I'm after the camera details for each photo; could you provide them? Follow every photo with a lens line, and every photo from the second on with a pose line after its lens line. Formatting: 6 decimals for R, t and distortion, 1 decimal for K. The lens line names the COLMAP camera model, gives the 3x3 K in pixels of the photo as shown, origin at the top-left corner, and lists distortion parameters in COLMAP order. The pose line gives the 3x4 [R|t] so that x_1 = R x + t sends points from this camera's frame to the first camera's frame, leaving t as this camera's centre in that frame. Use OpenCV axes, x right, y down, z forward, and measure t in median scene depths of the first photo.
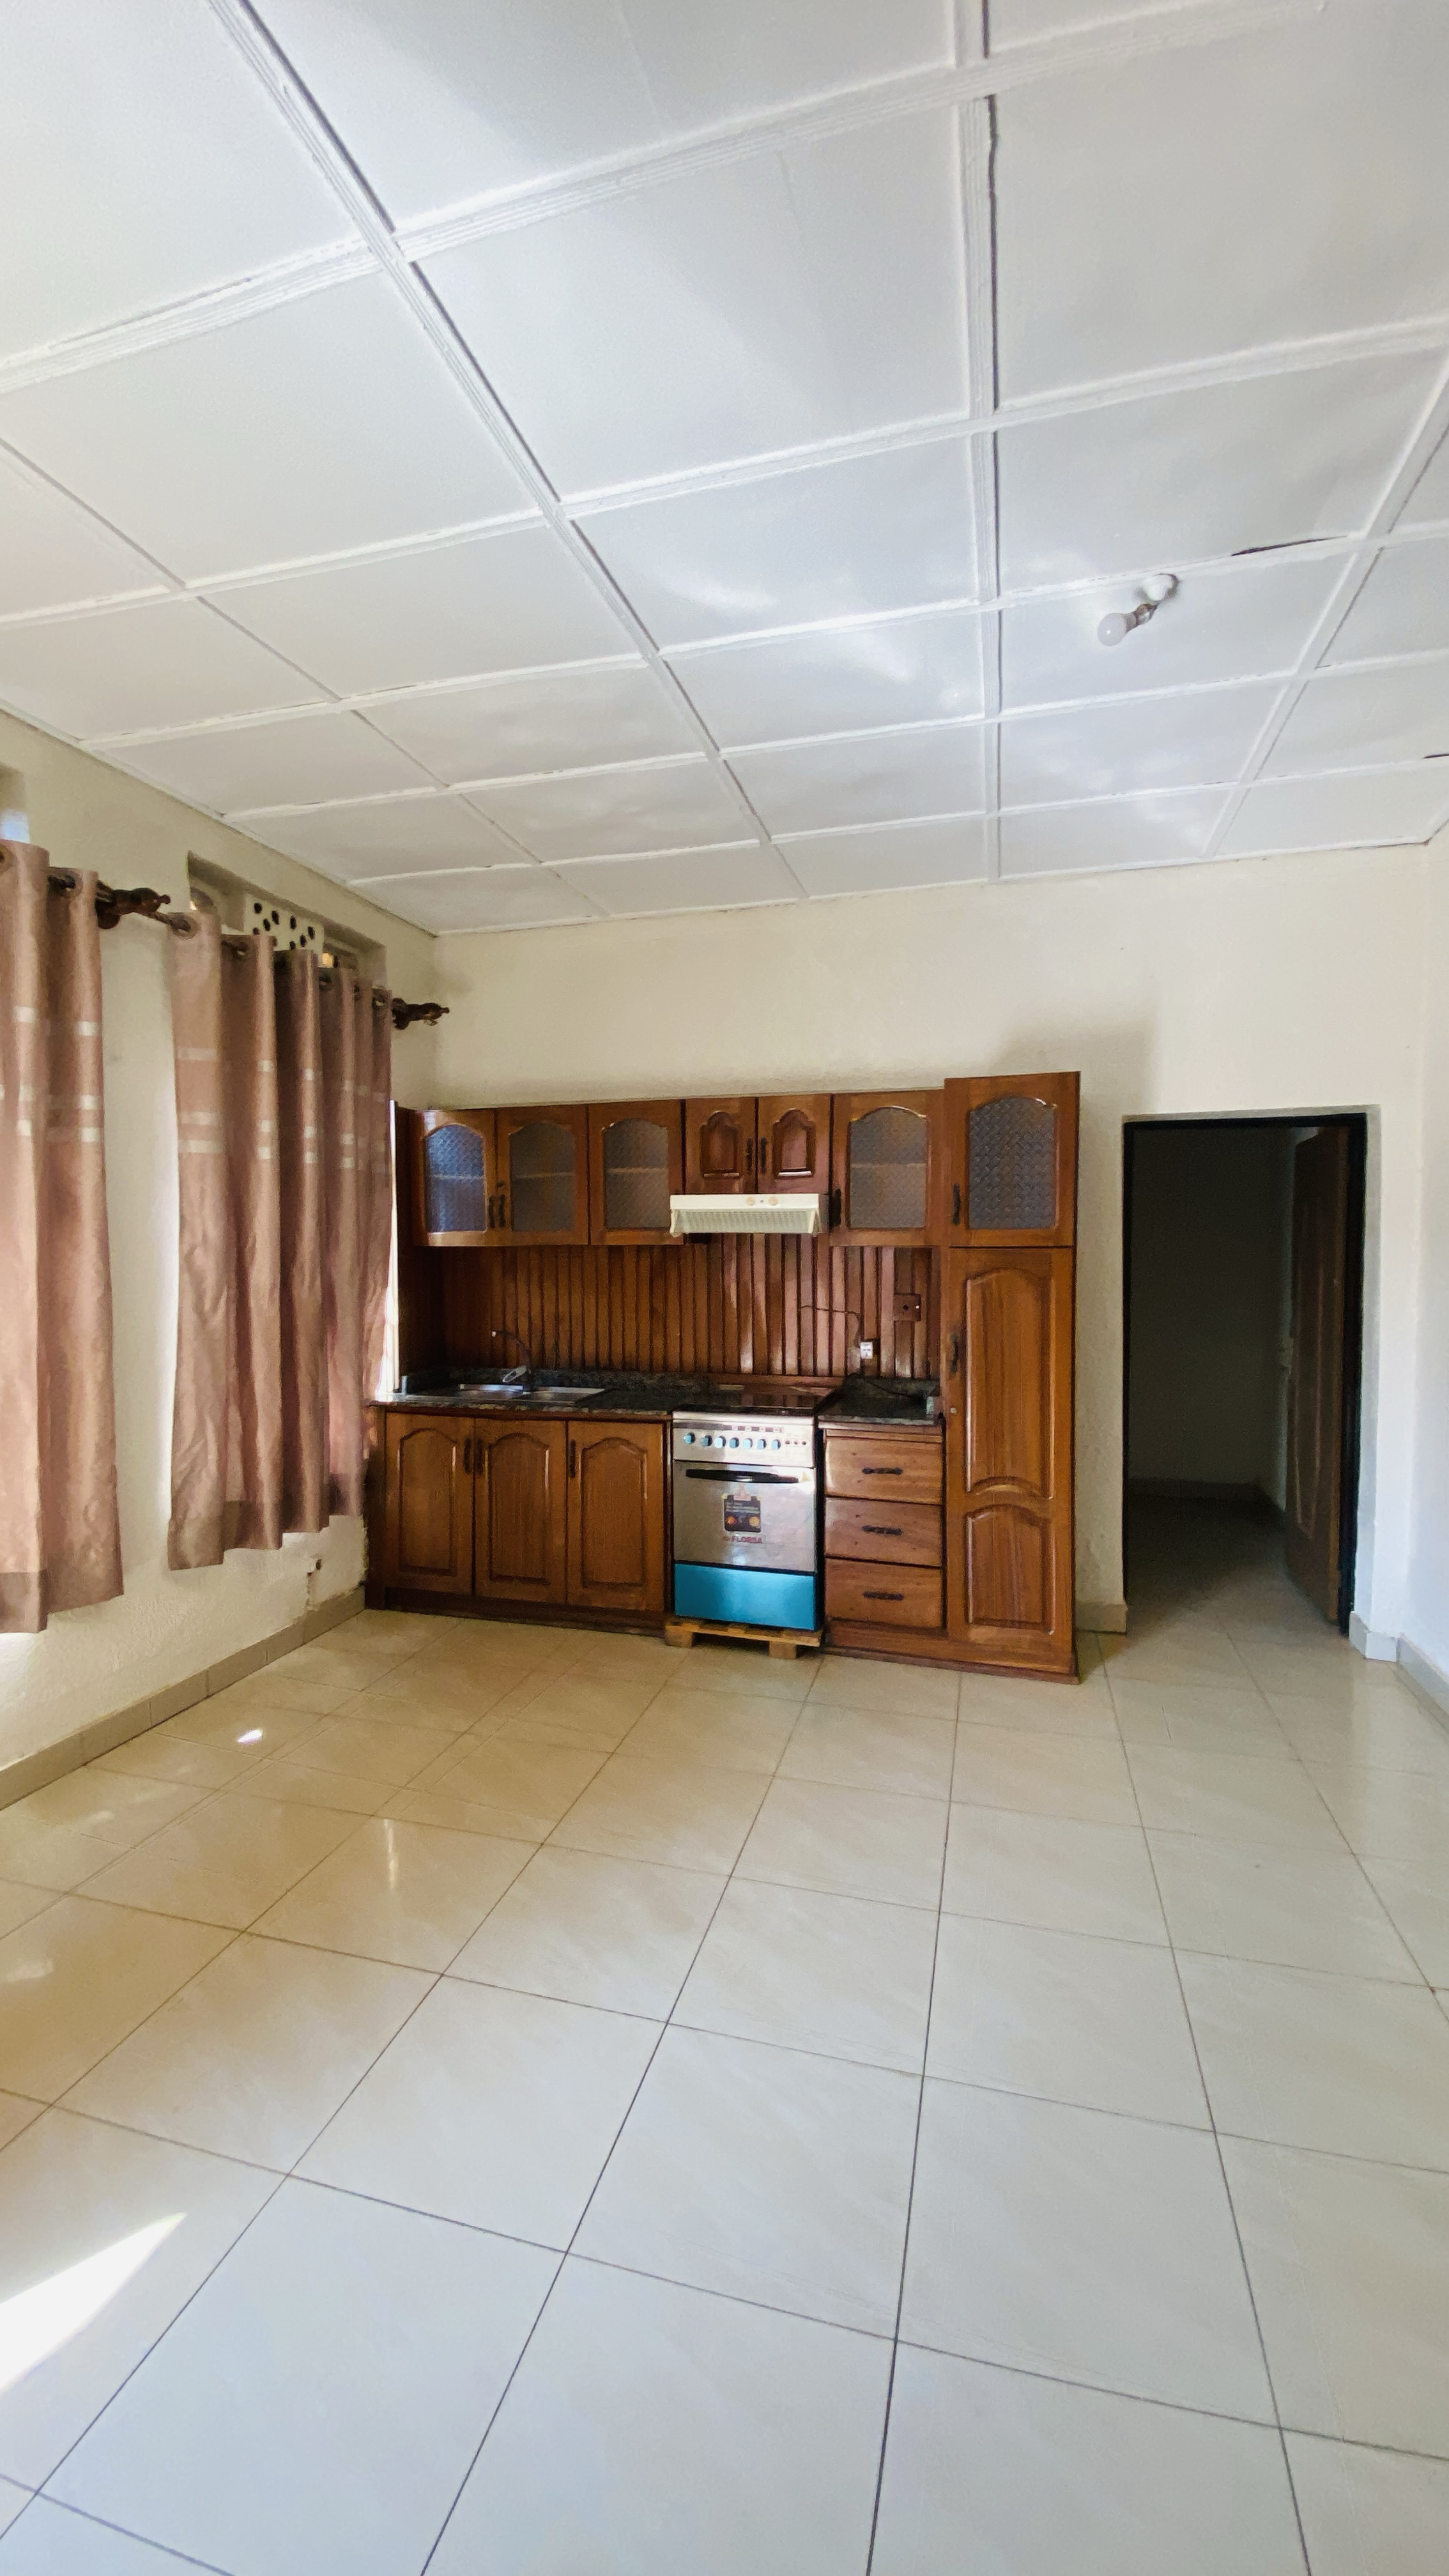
lens RADIAL K [[1041.8, 0, 724.5], [0, 1041.8, 1288.0], [0, 0, 1]] dist [0.029552, -0.009836]
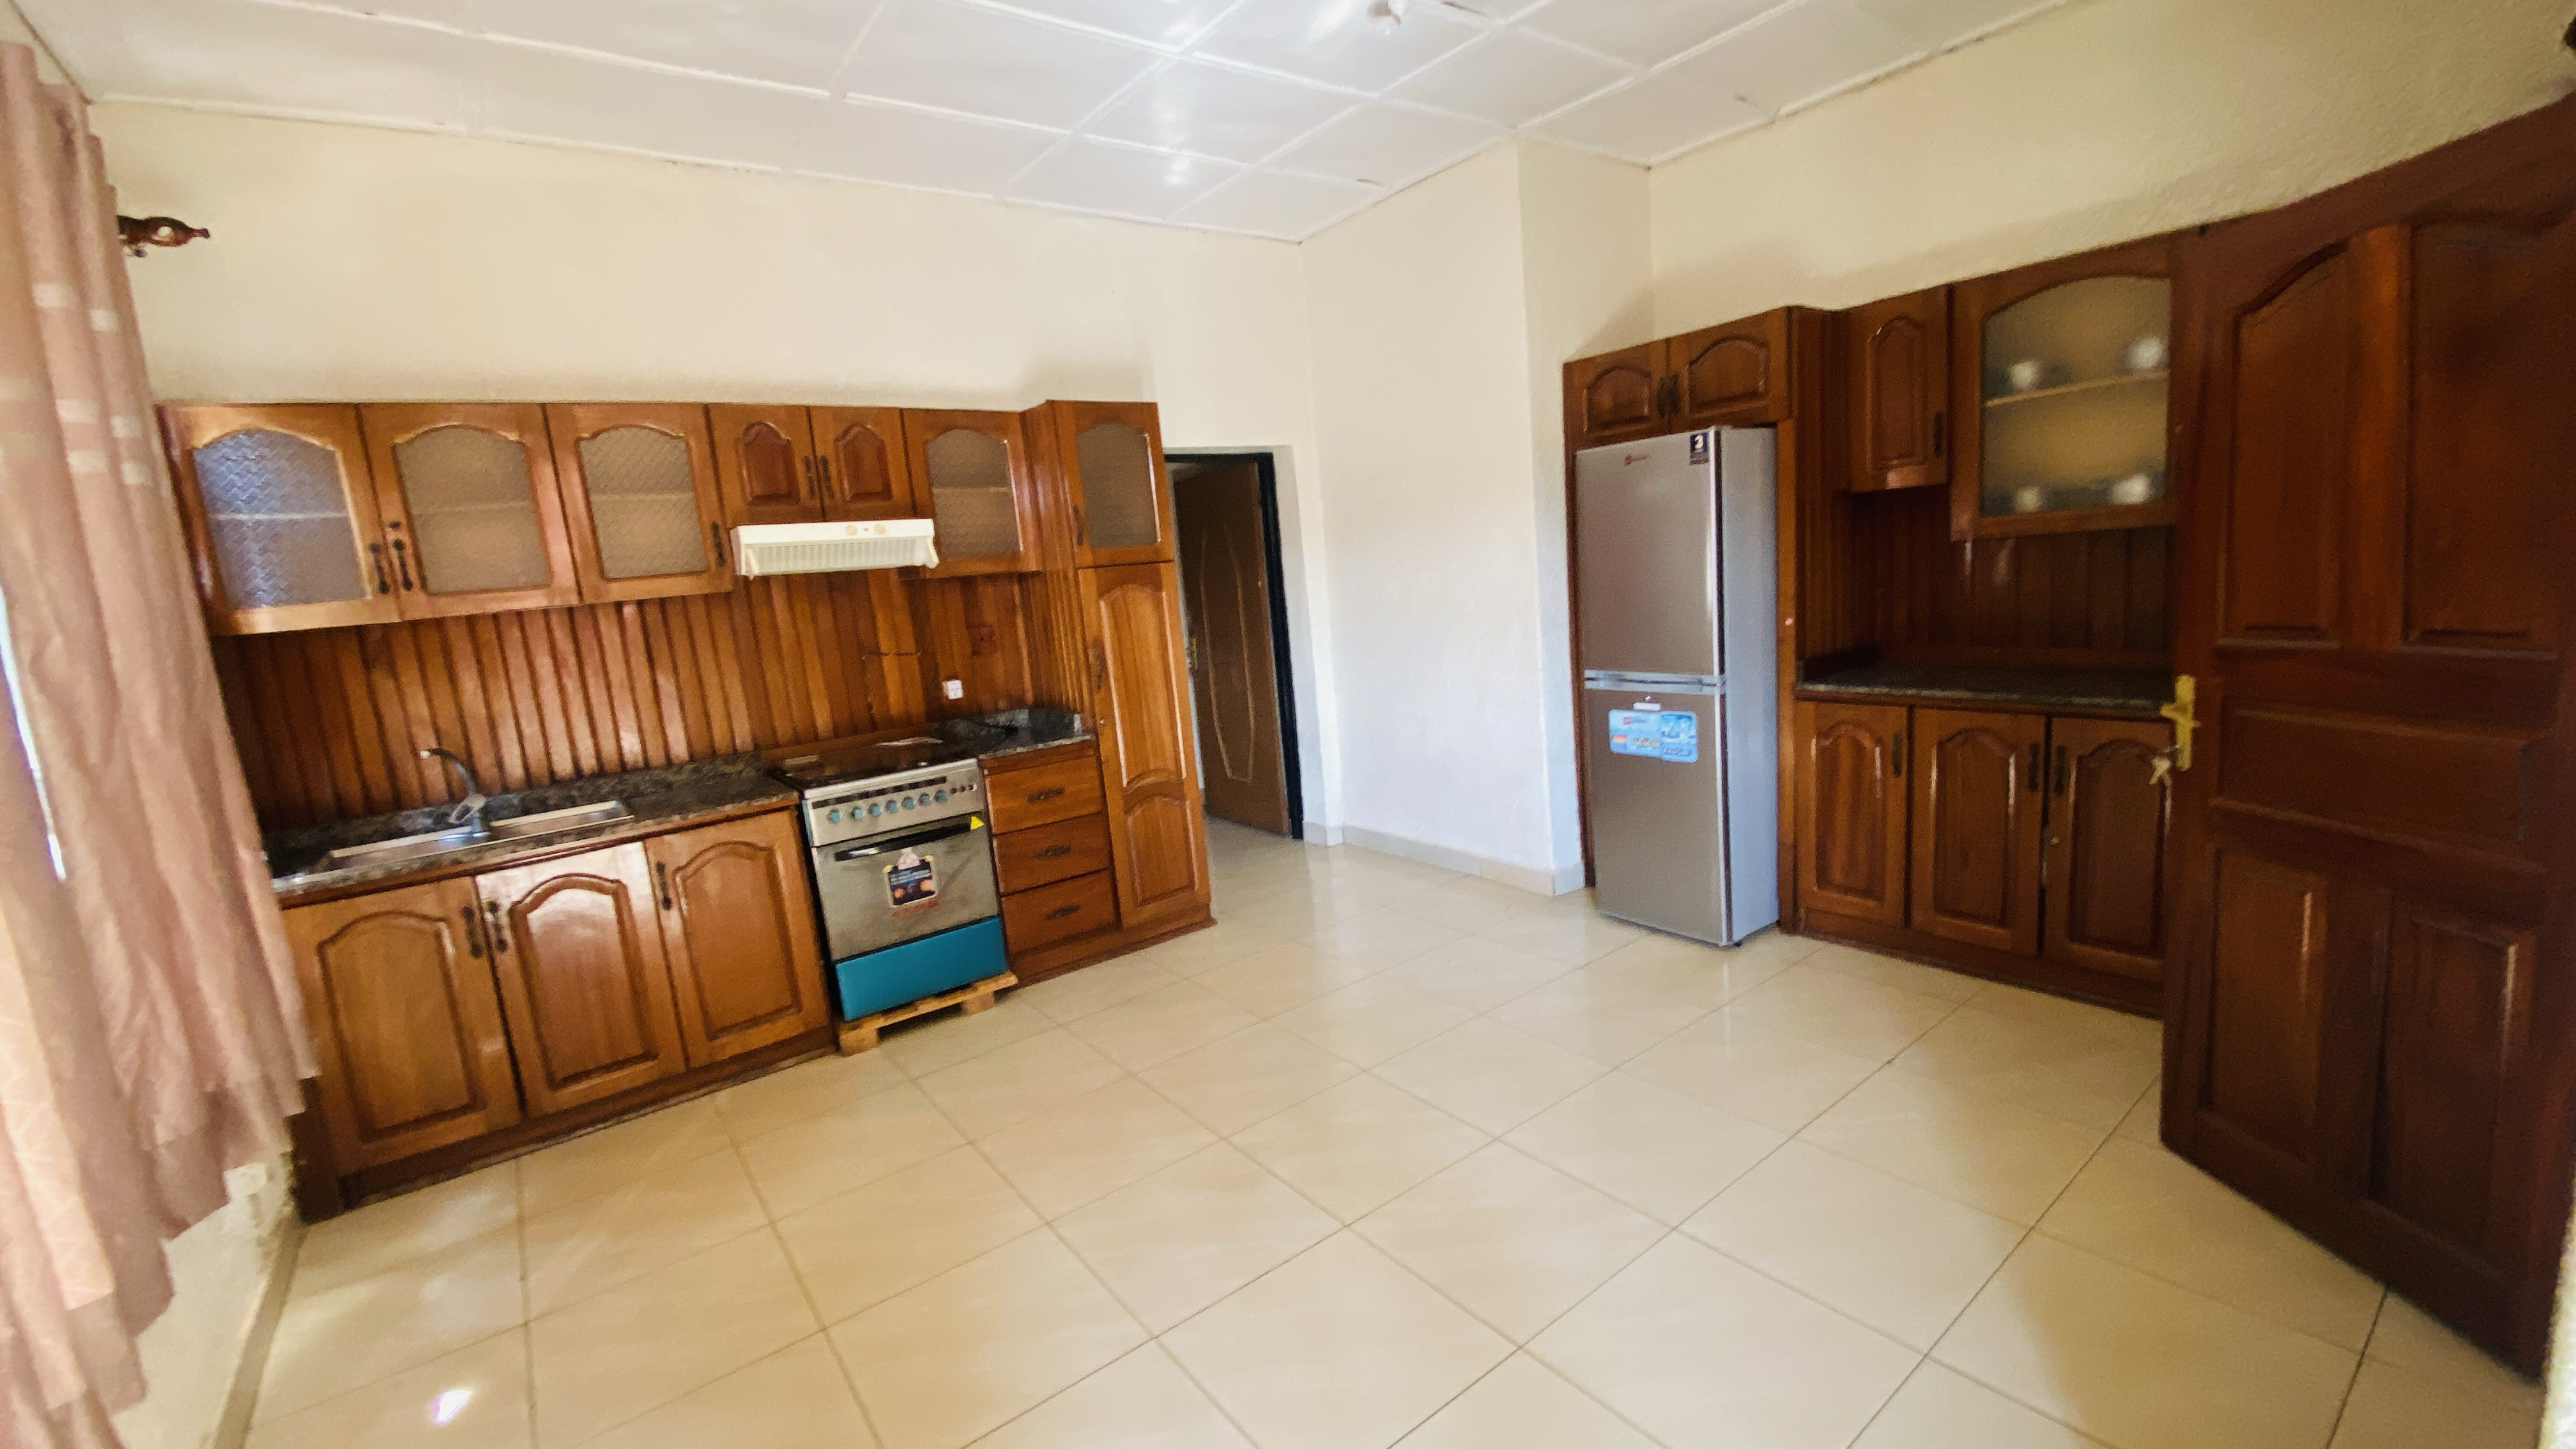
lens RADIAL K [[1052.5, 0, 1273.3], [0, 1052.5, 746.9], [0, 0, 1]] dist [0.024123, -0.023033]
pose [[0.599760, -0.187485, 0.777906, -0.475497], [0.120810, 0.982236, 0.143587, 0.008686], [-0.791008, 0.007861, 0.611756, 0.186864]]
